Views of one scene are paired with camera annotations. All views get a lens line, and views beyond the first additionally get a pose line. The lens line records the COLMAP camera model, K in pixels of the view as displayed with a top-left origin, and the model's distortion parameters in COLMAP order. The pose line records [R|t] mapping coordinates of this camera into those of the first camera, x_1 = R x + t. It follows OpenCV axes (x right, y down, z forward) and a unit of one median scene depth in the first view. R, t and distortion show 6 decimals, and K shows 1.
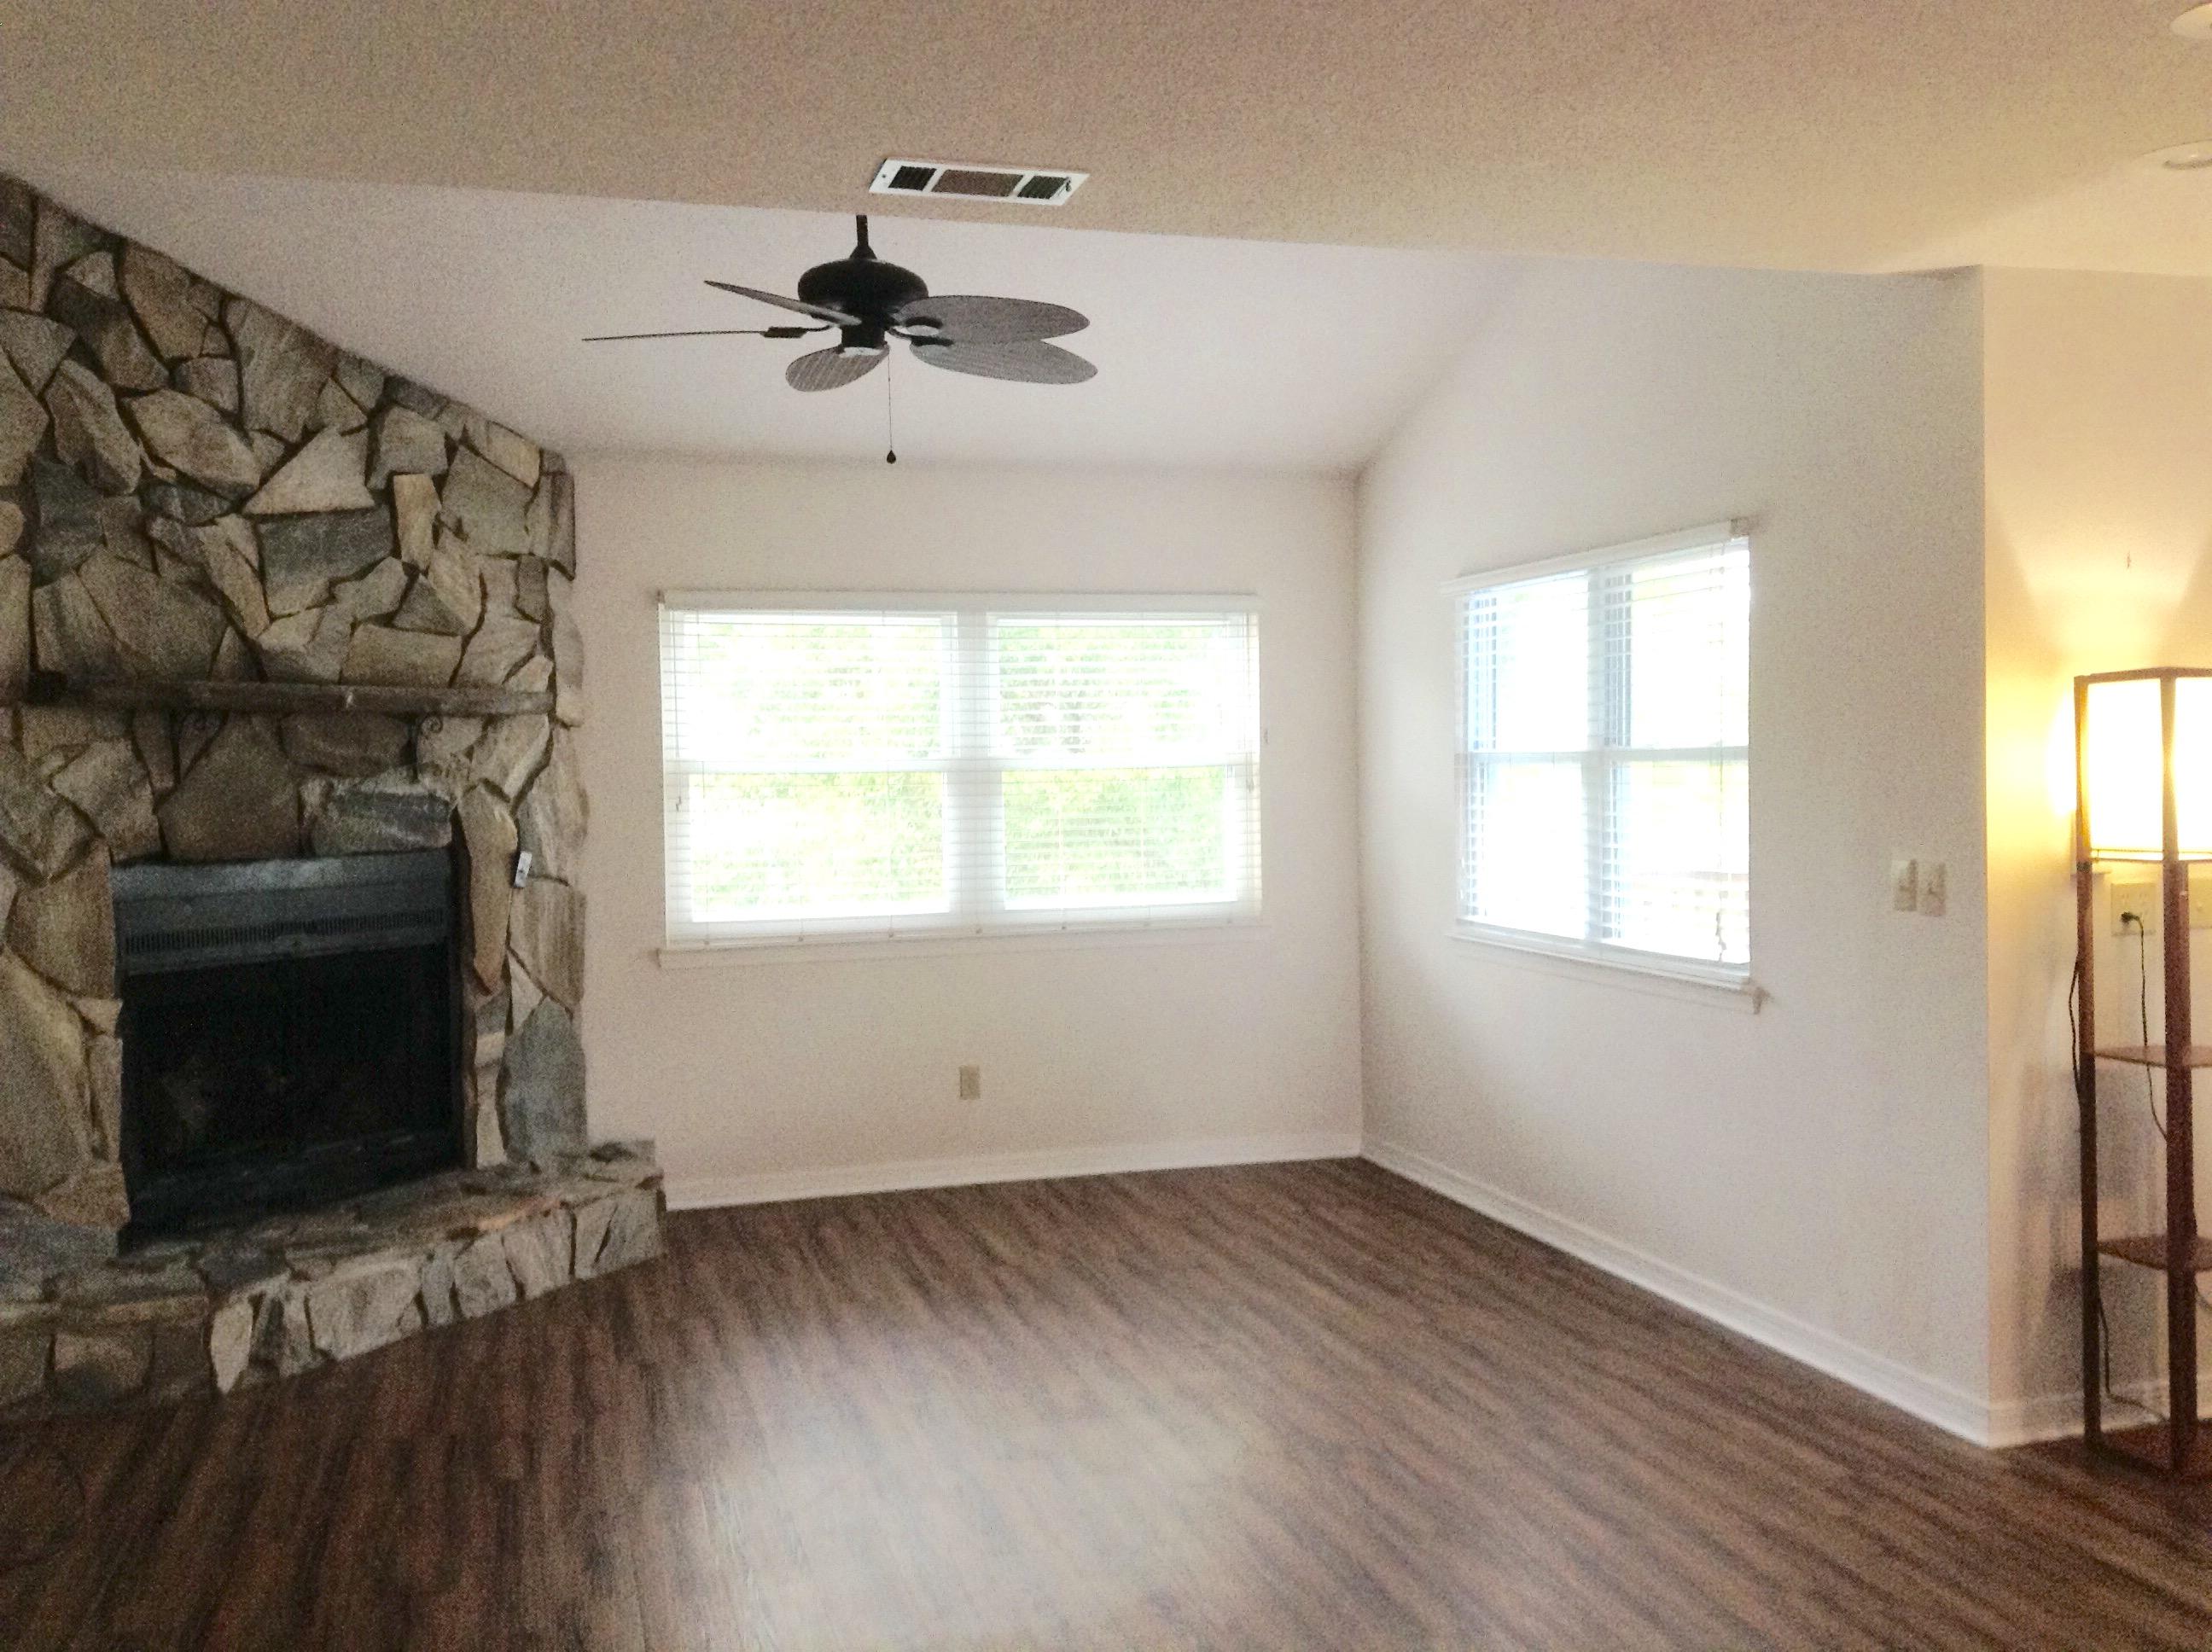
lens RADIAL K [[2023.4, 0, 1106.0], [0, 2023.4, 826.0], [0, 0, 1]] dist [0.008607, 0.001563]
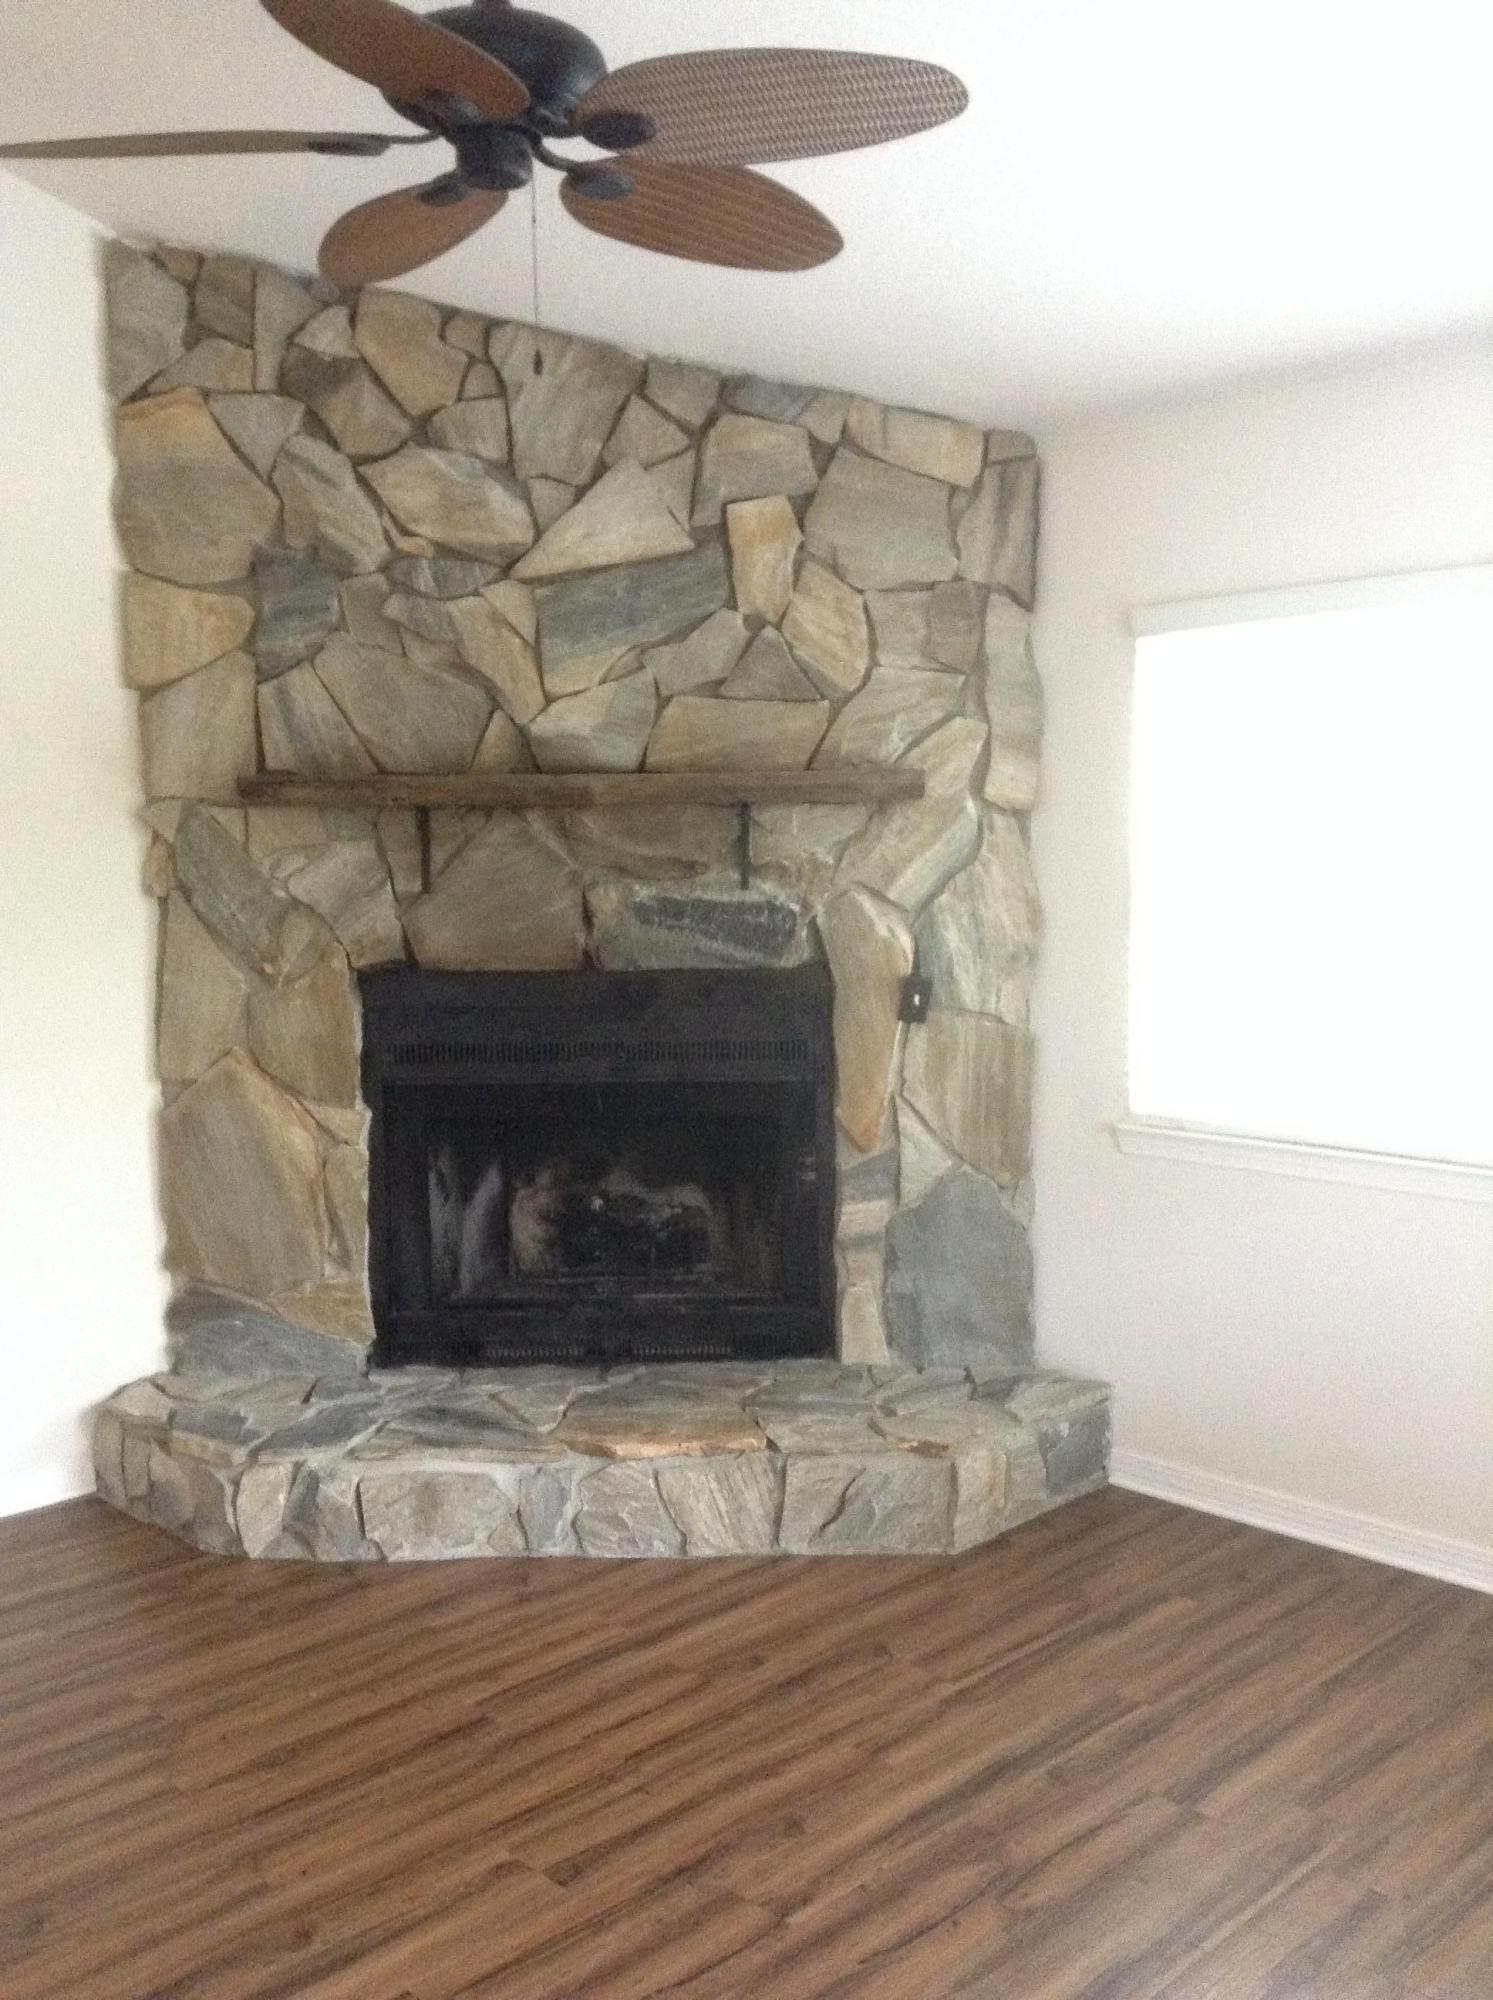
lens RADIAL K [[1851.8, 0, 746.5], [0, 1851.8, 1000.0], [0, 0, 1]] dist [0.224057, -0.556654]
pose [[0.471343, 0.096760, -0.876626, 0.341207], [-0.020354, 0.994892, 0.098871, -0.053126], [0.881715, -0.028760, 0.470905, 0.678632]]
